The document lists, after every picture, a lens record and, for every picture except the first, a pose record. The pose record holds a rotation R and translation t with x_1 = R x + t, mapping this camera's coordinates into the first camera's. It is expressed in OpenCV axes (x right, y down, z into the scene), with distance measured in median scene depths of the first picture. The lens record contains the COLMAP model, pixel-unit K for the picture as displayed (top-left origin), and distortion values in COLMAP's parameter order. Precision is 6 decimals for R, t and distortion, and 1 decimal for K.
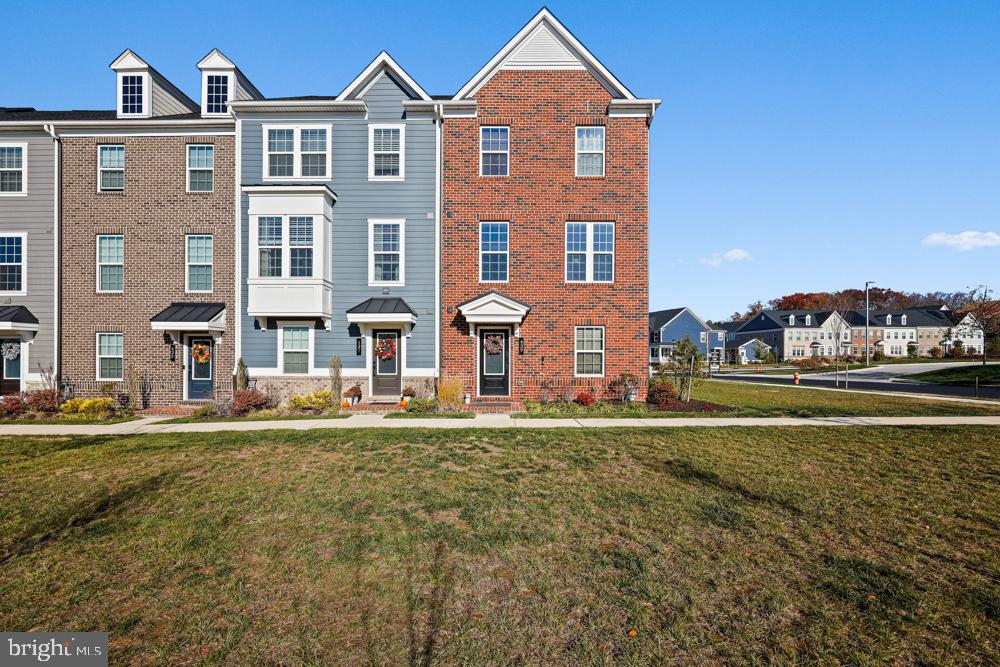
lens RADIAL K [[416.1, 0, 501.2], [0, 416.1, 360.2], [0, 0, 1]] dist [-0.000303, 0.000070]
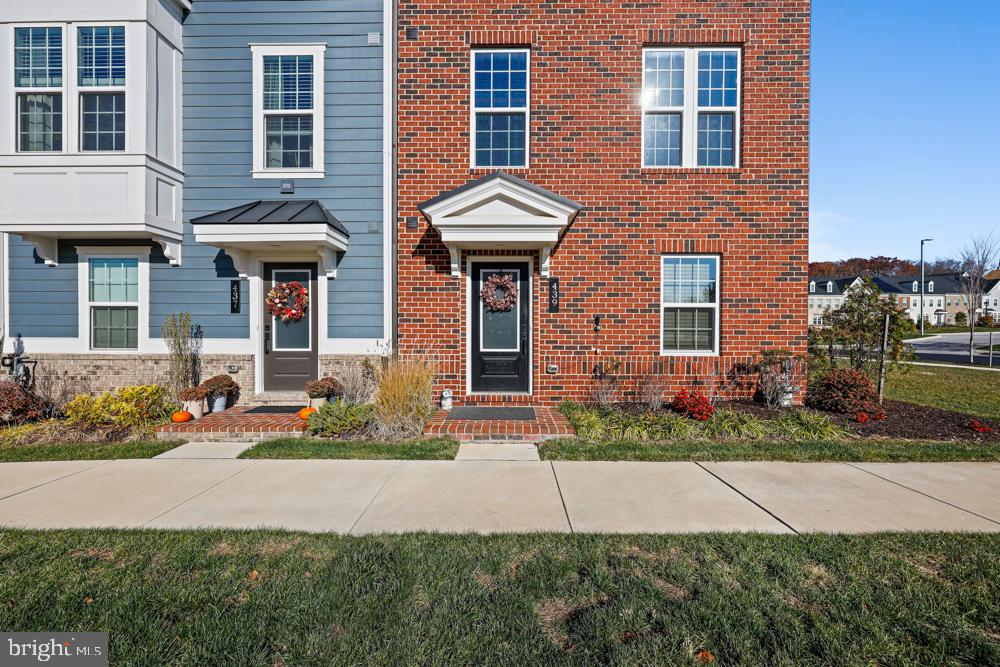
lens RADIAL K [[405.9, 0, 502.3], [0, 405.9, 332.4], [0, 0, 1]] dist [0.000224, -0.000045]
pose [[0.999995, -0.000029, -0.003299, -0.012355], [0.000050, 0.999981, 0.006198, 0.008261], [0.003298, -0.006198, 0.999975, 0.504703]]
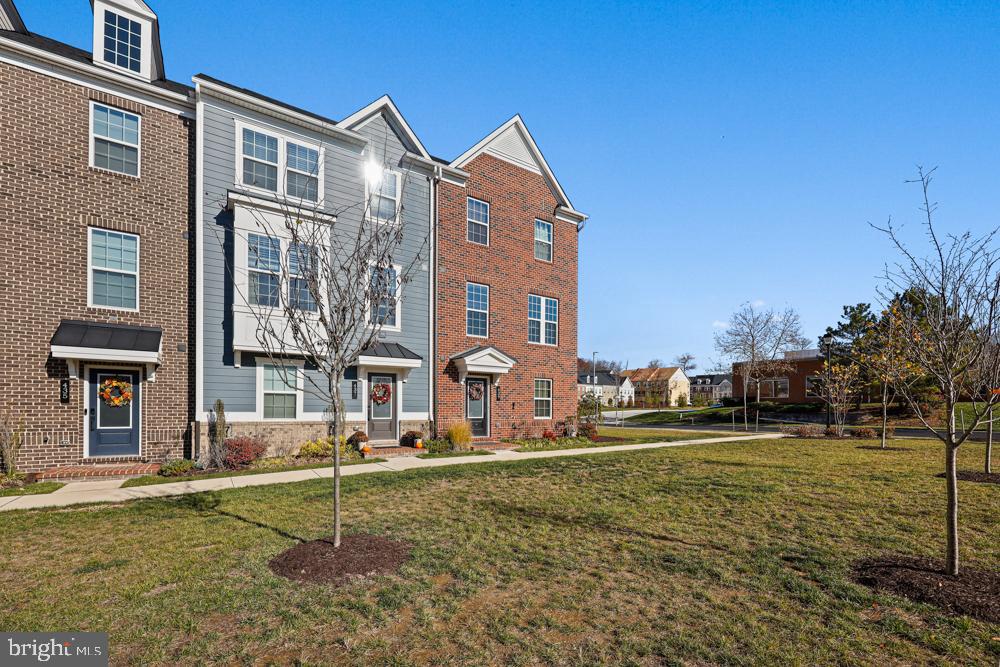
lens RADIAL K [[431.0, 0, 501.3], [0, 431.0, 410.2], [0, 0, 1]] dist [0.000953, -0.000321]
pose [[0.826492, 0.001811, 0.562946, -0.625452], [-0.003299, 0.999993, 0.001626, 0.011445], [-0.562939, -0.003201, 0.826492, -0.012943]]
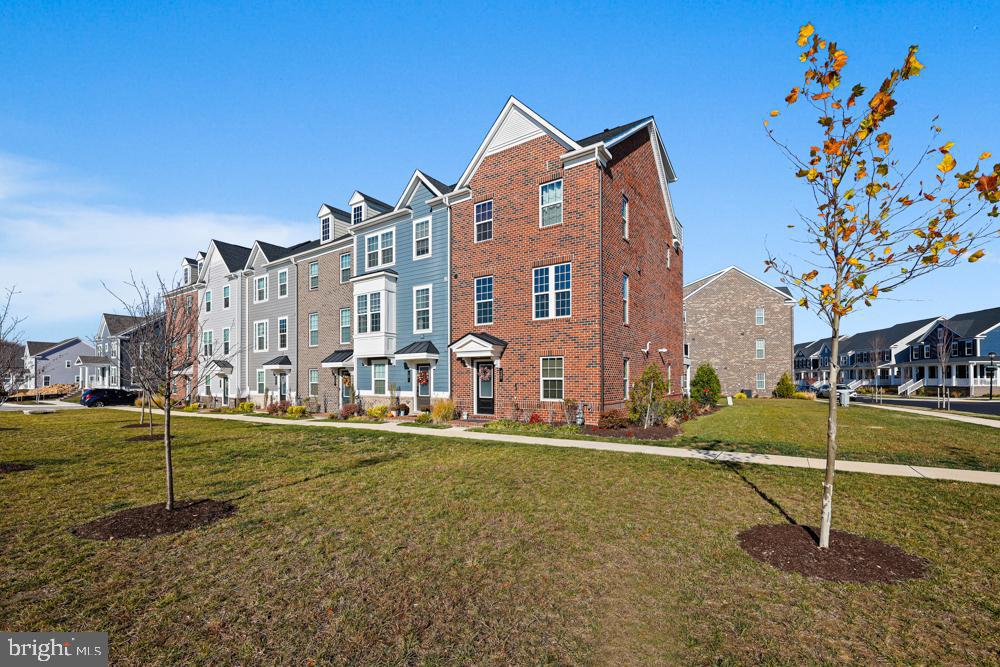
lens RADIAL K [[410.3, 0, 498.1], [0, 410.3, 377.5], [0, 0, 1]] dist [-0.000894, -0.000052]
pose [[0.835968, -0.007354, -0.548729, 0.701502], [0.004493, 0.999968, -0.006557, -0.017709], [0.548760, 0.003016, 0.835974, -0.020176]]
